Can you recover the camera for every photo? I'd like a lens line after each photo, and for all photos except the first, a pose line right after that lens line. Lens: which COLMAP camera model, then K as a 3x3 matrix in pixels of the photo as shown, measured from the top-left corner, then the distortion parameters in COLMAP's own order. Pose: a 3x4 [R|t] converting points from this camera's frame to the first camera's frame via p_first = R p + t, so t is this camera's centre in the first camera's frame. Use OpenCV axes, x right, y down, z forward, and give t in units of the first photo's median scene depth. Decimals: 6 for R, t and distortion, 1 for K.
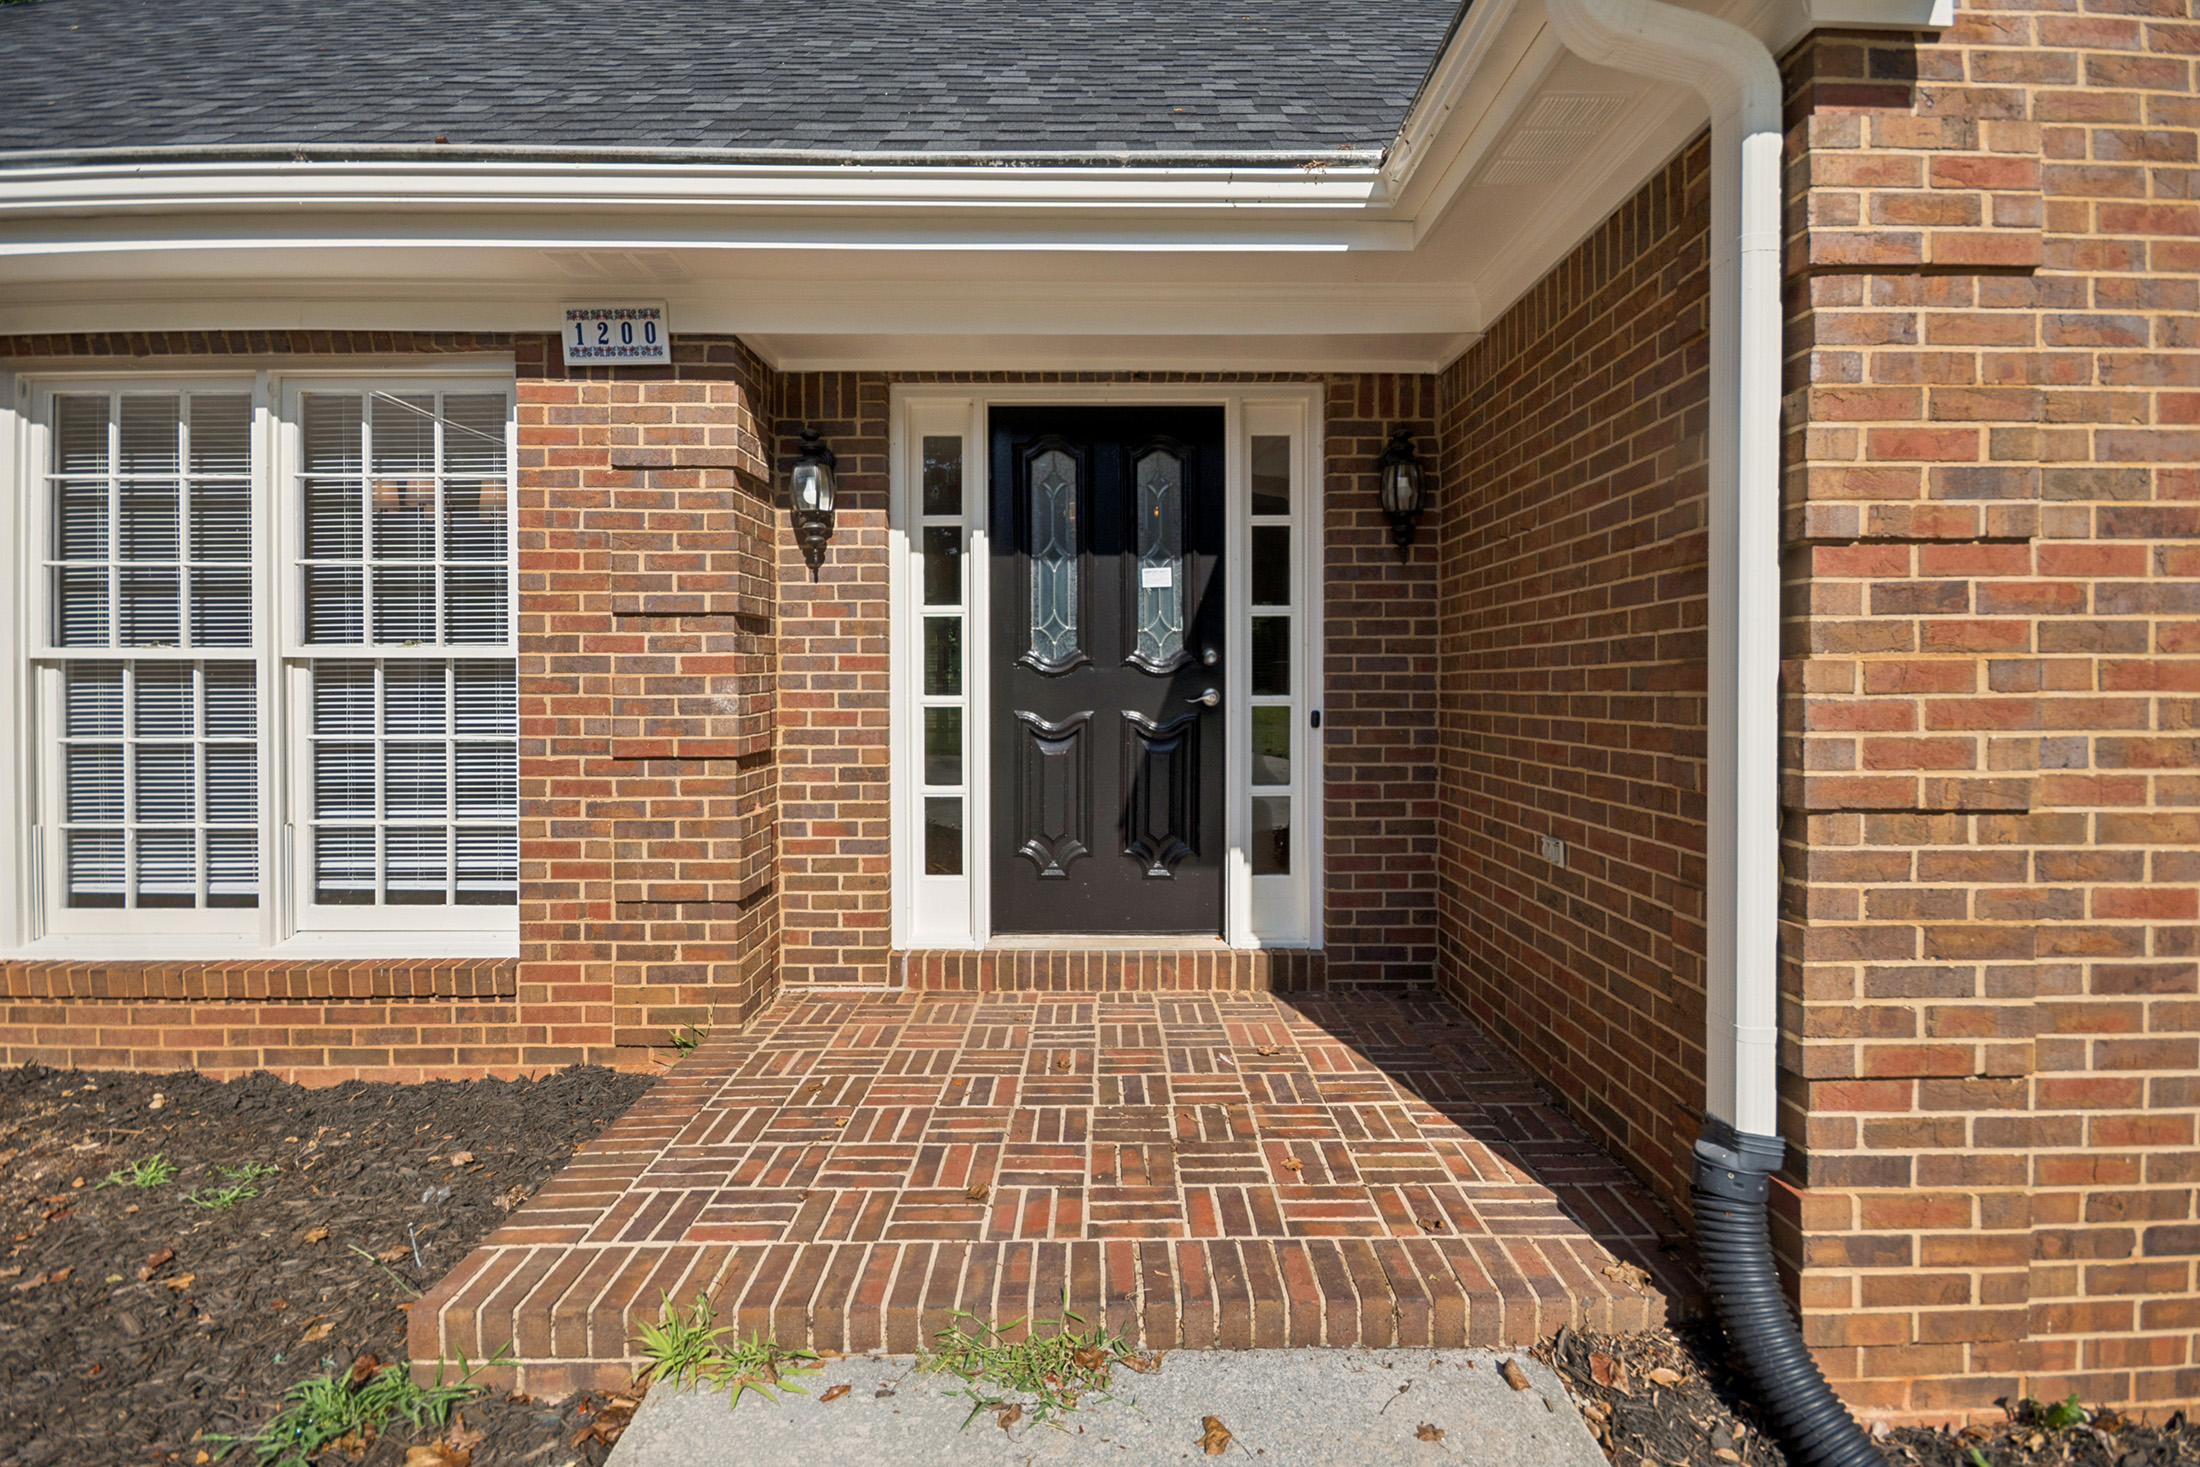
lens RADIAL K [[994.6, 0, 1104.4], [0, 994.6, 698.9], [0, 0, 1]] dist [0.000213, -0.000208]
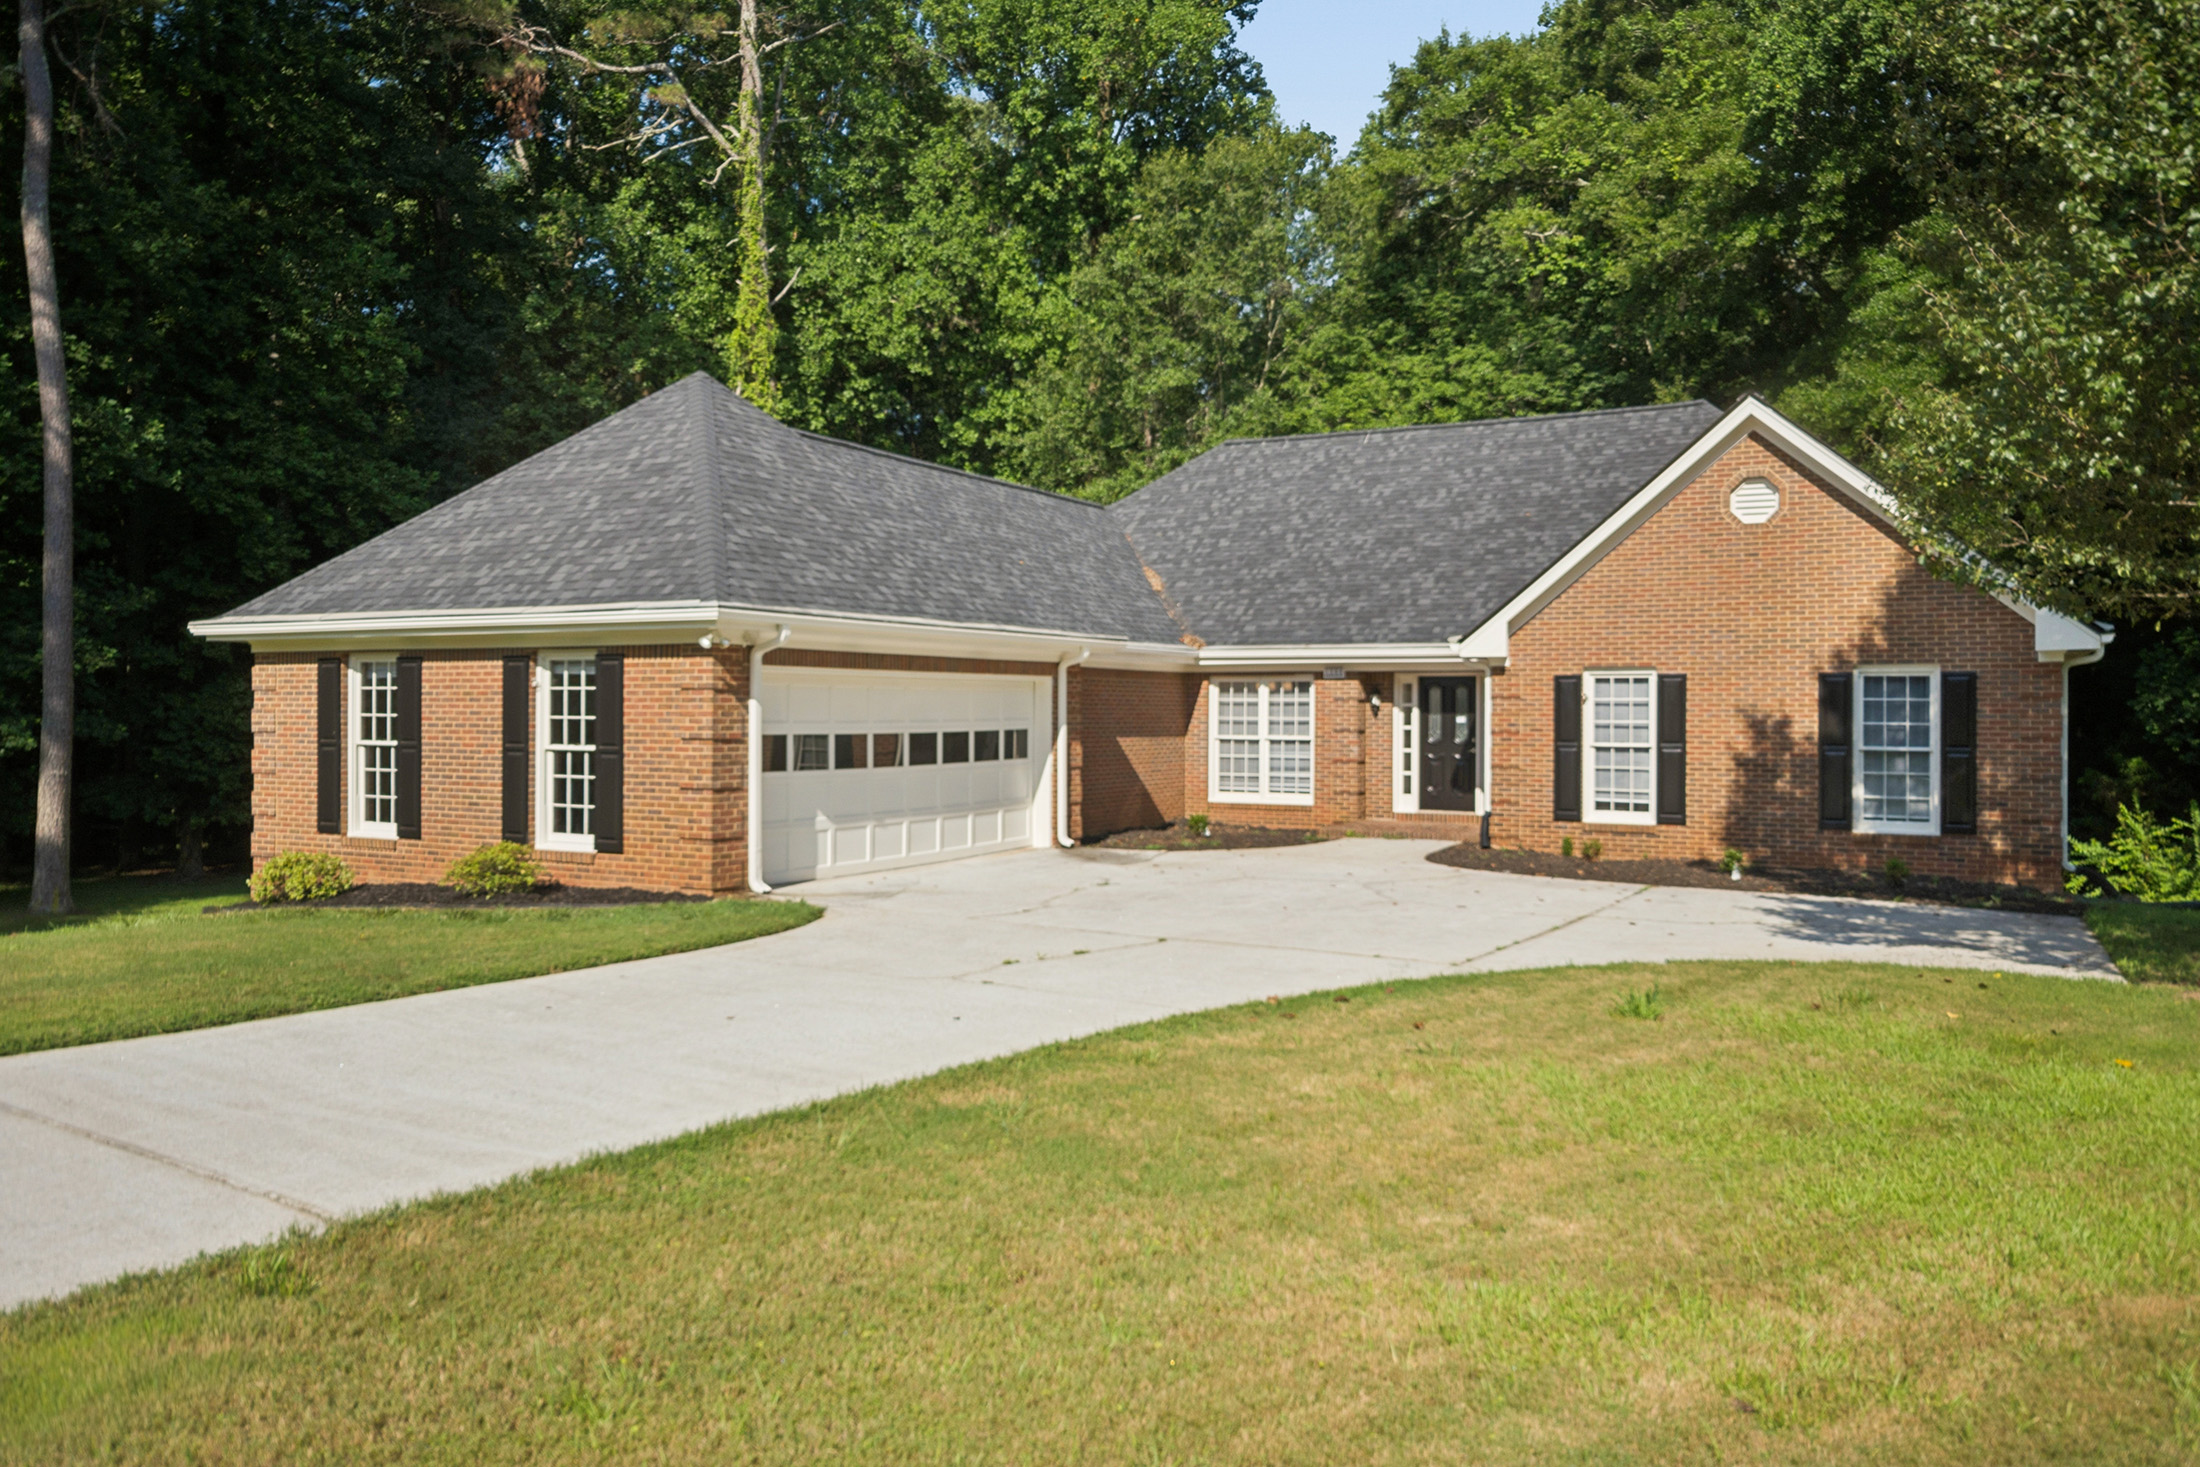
lens RADIAL K [[1566.8, 0, 1091.0], [0, 1566.8, 707.3], [0, 0, 1]] dist [0.014453, 0.011739]
pose [[0.867734, 0.004331, -0.497011, 1.911384], [-0.014293, 0.999766, -0.016243, -0.051394], [0.496824, 0.021199, 0.867592, -5.222163]]
